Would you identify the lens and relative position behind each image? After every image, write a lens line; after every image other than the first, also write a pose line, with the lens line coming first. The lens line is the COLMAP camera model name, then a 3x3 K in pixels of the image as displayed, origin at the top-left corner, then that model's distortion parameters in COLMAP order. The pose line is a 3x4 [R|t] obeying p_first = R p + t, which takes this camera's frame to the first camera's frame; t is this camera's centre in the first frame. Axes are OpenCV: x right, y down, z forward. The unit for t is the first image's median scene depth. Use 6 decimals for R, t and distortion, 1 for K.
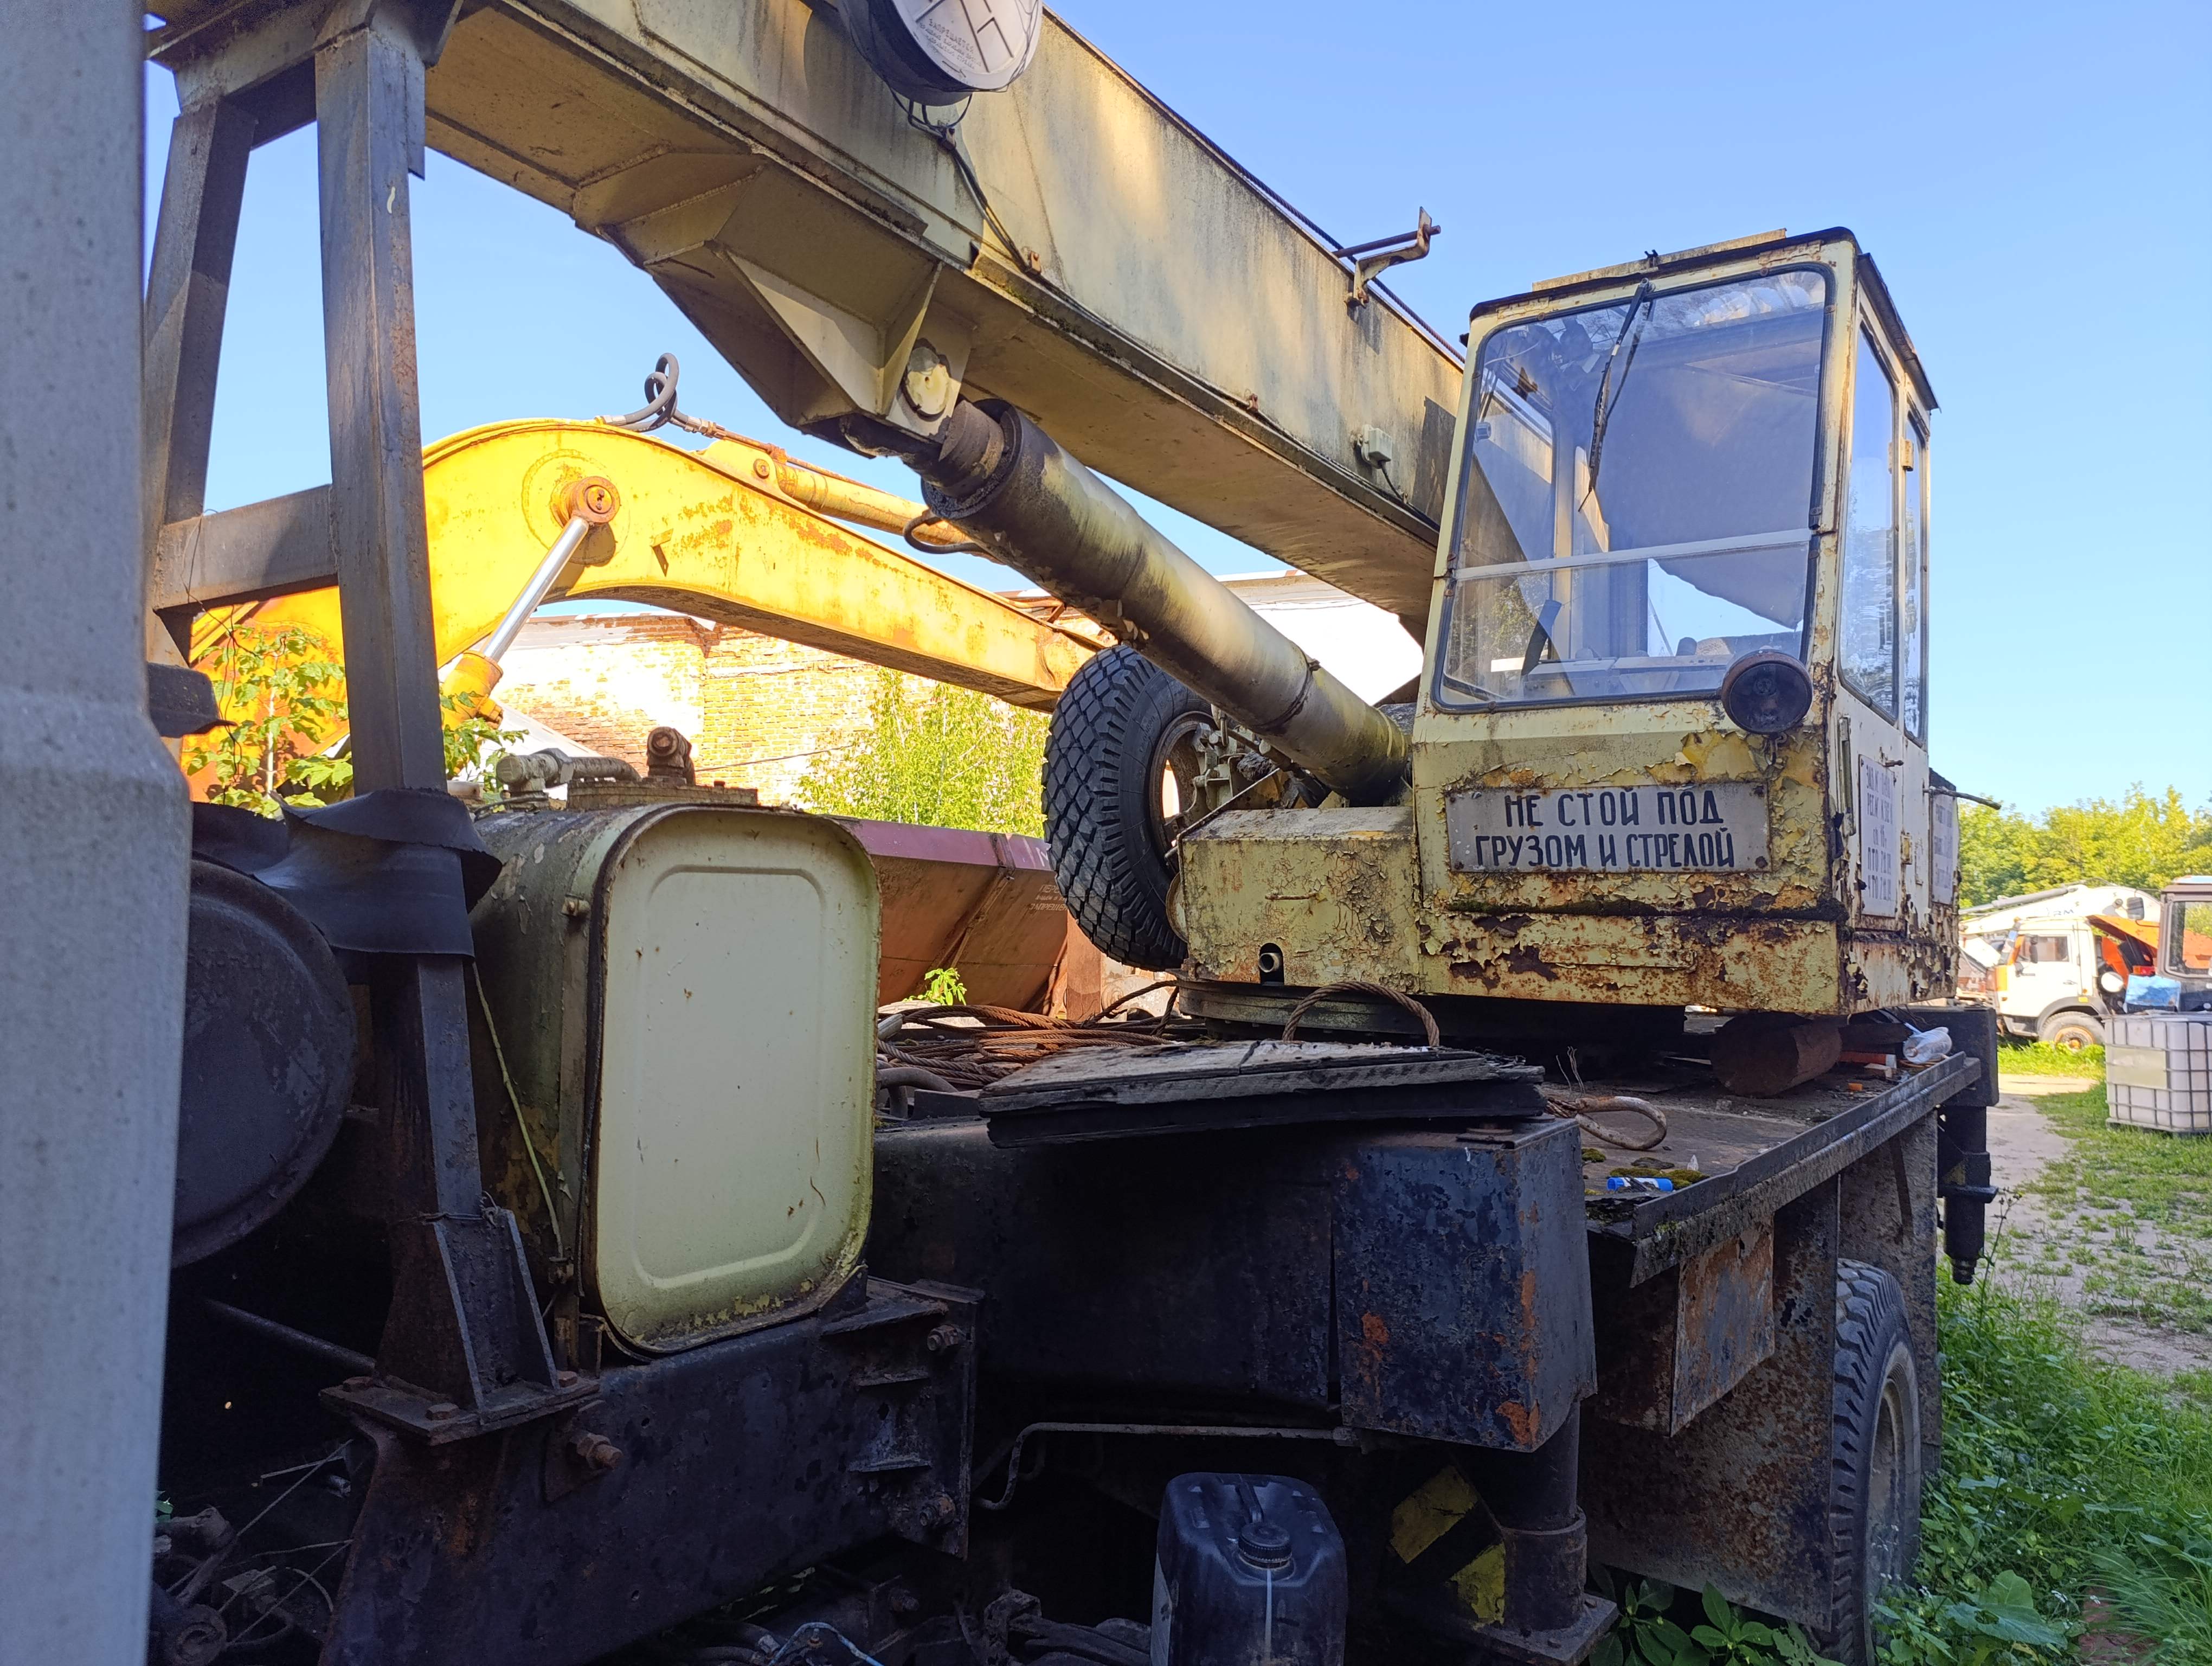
lens RADIAL K [[1519.4, 0, 1116.4], [0, 1519.4, 838.0], [0, 0, 1]] dist [0.046036, -0.069817]
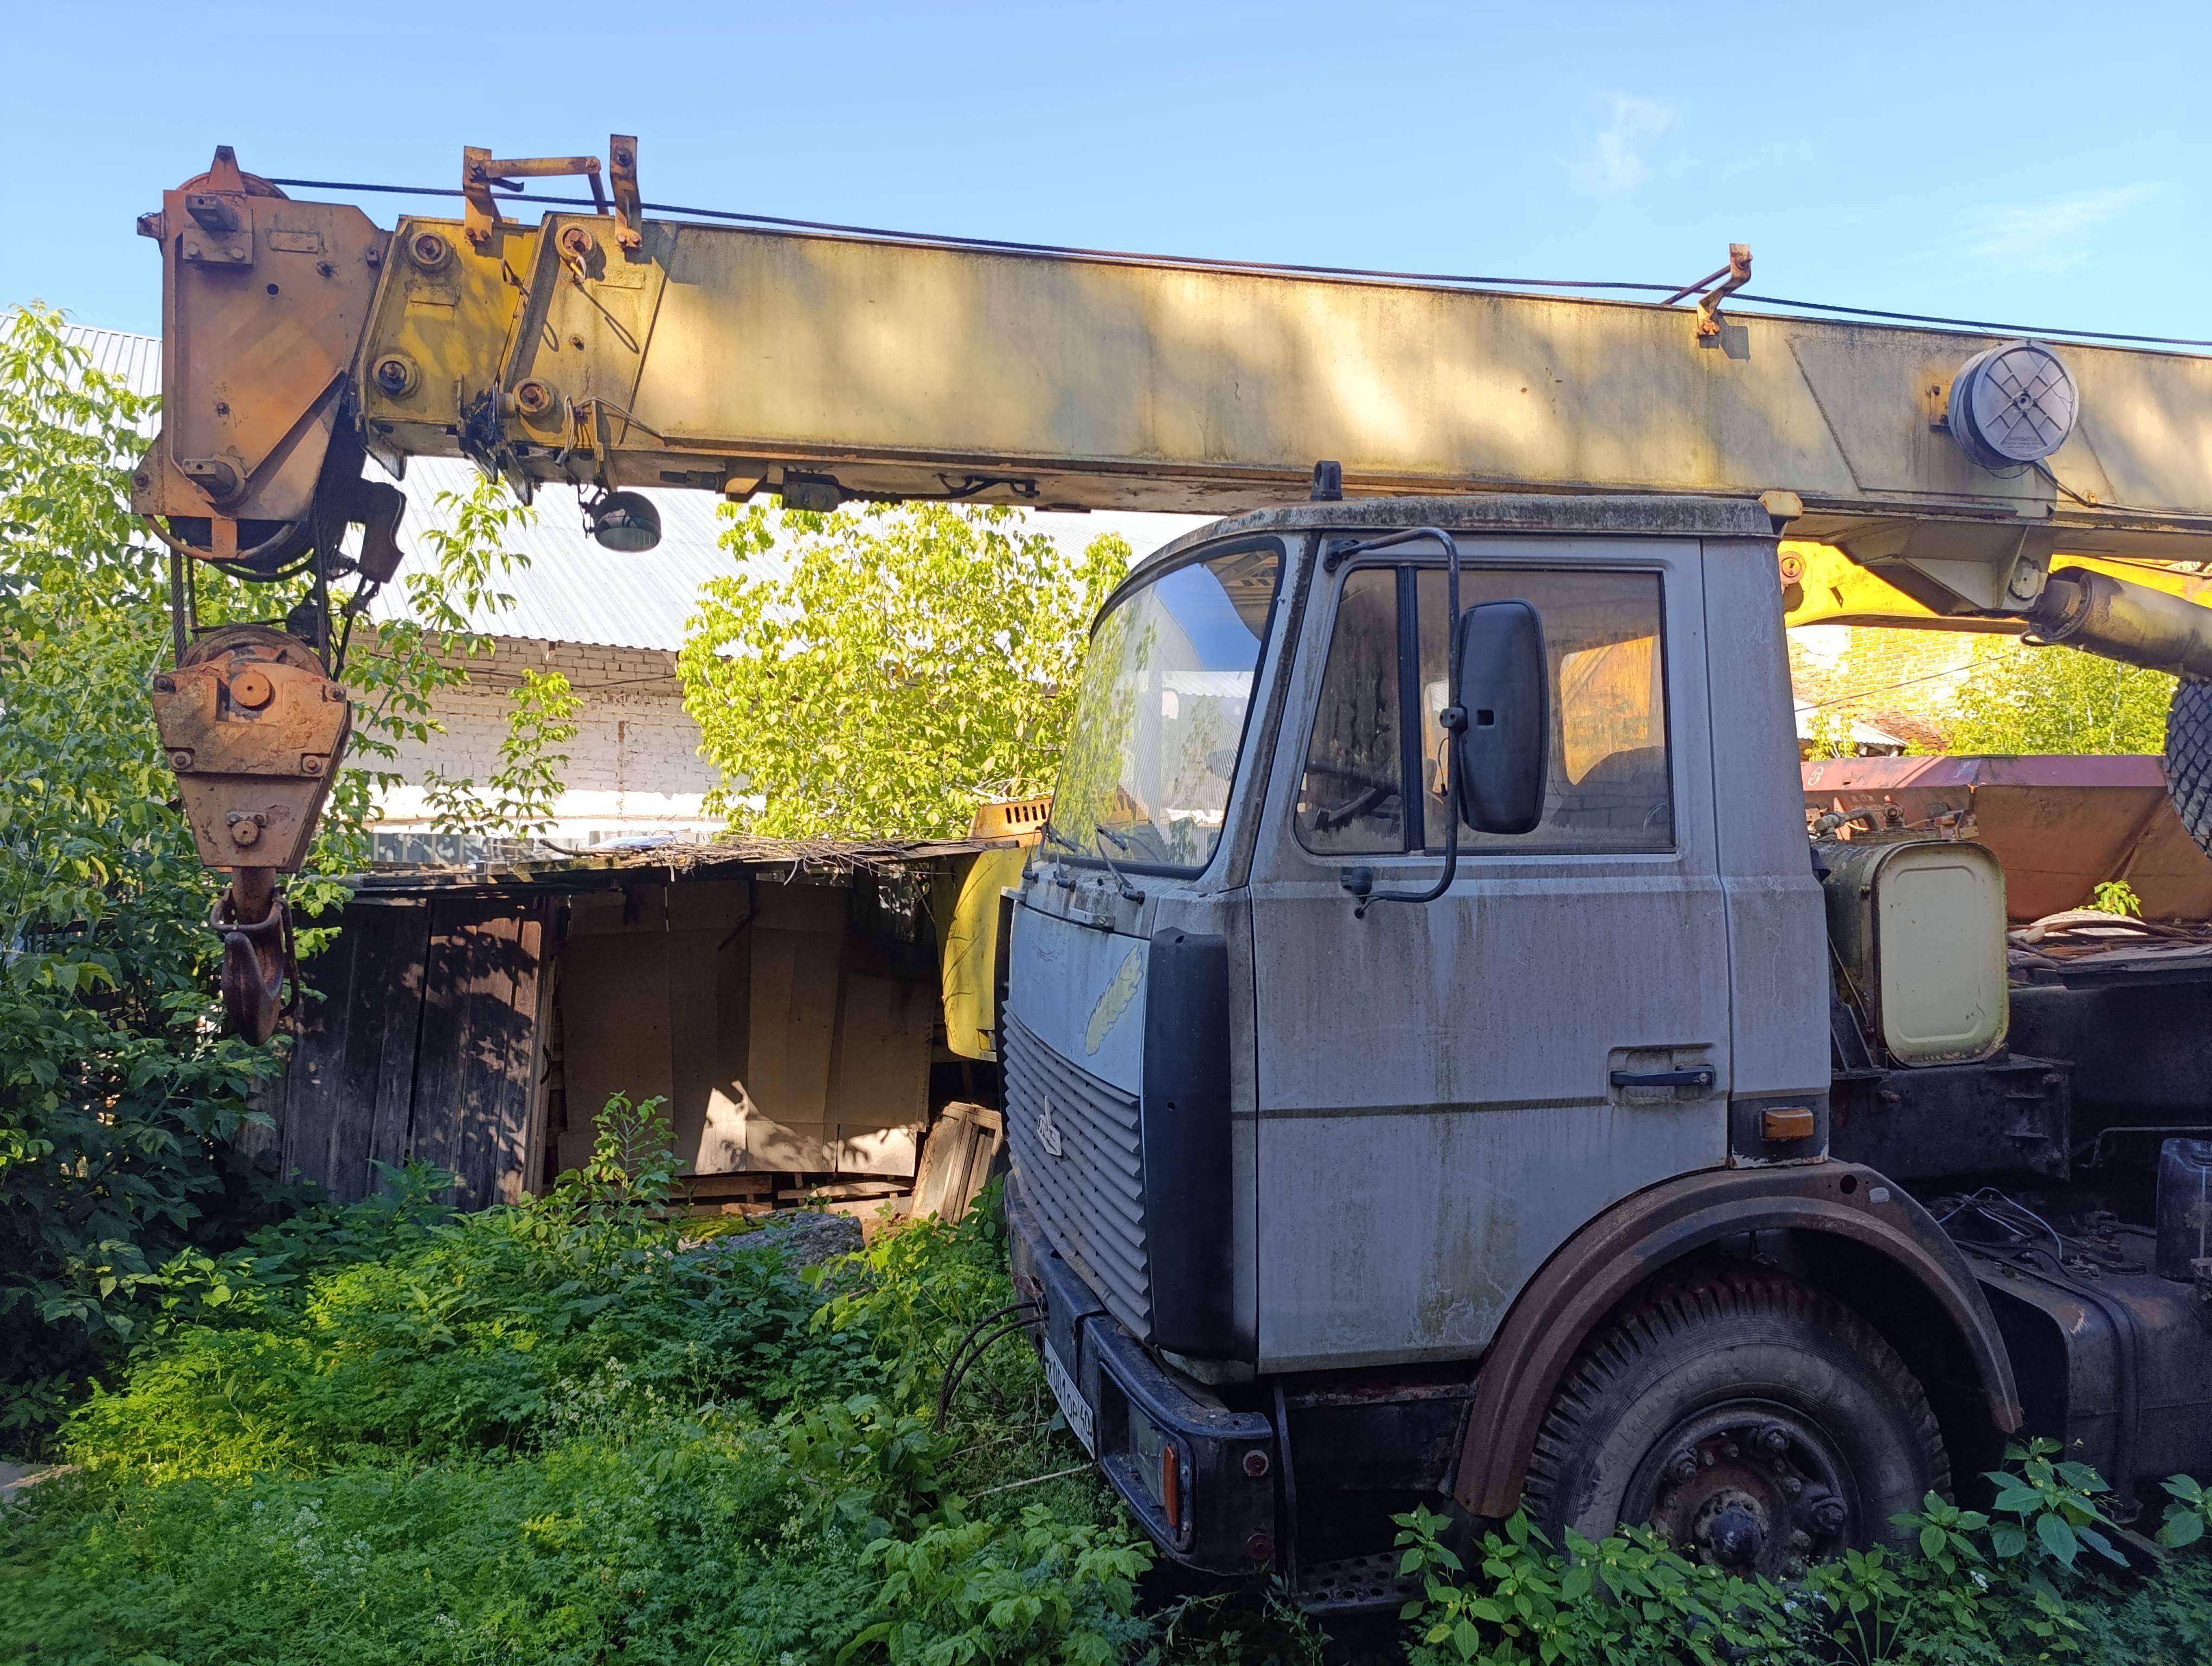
lens RADIAL K [[1519.4, 0, 1116.4], [0, 1519.4, 838.0], [0, 0, 1]] dist [0.046036, -0.069817]
pose [[0.755644, -0.038781, -0.653834, 0.397785], [0.079437, 0.996303, 0.032712, -0.235913], [0.650148, -0.076657, 0.755931, -1.844121]]
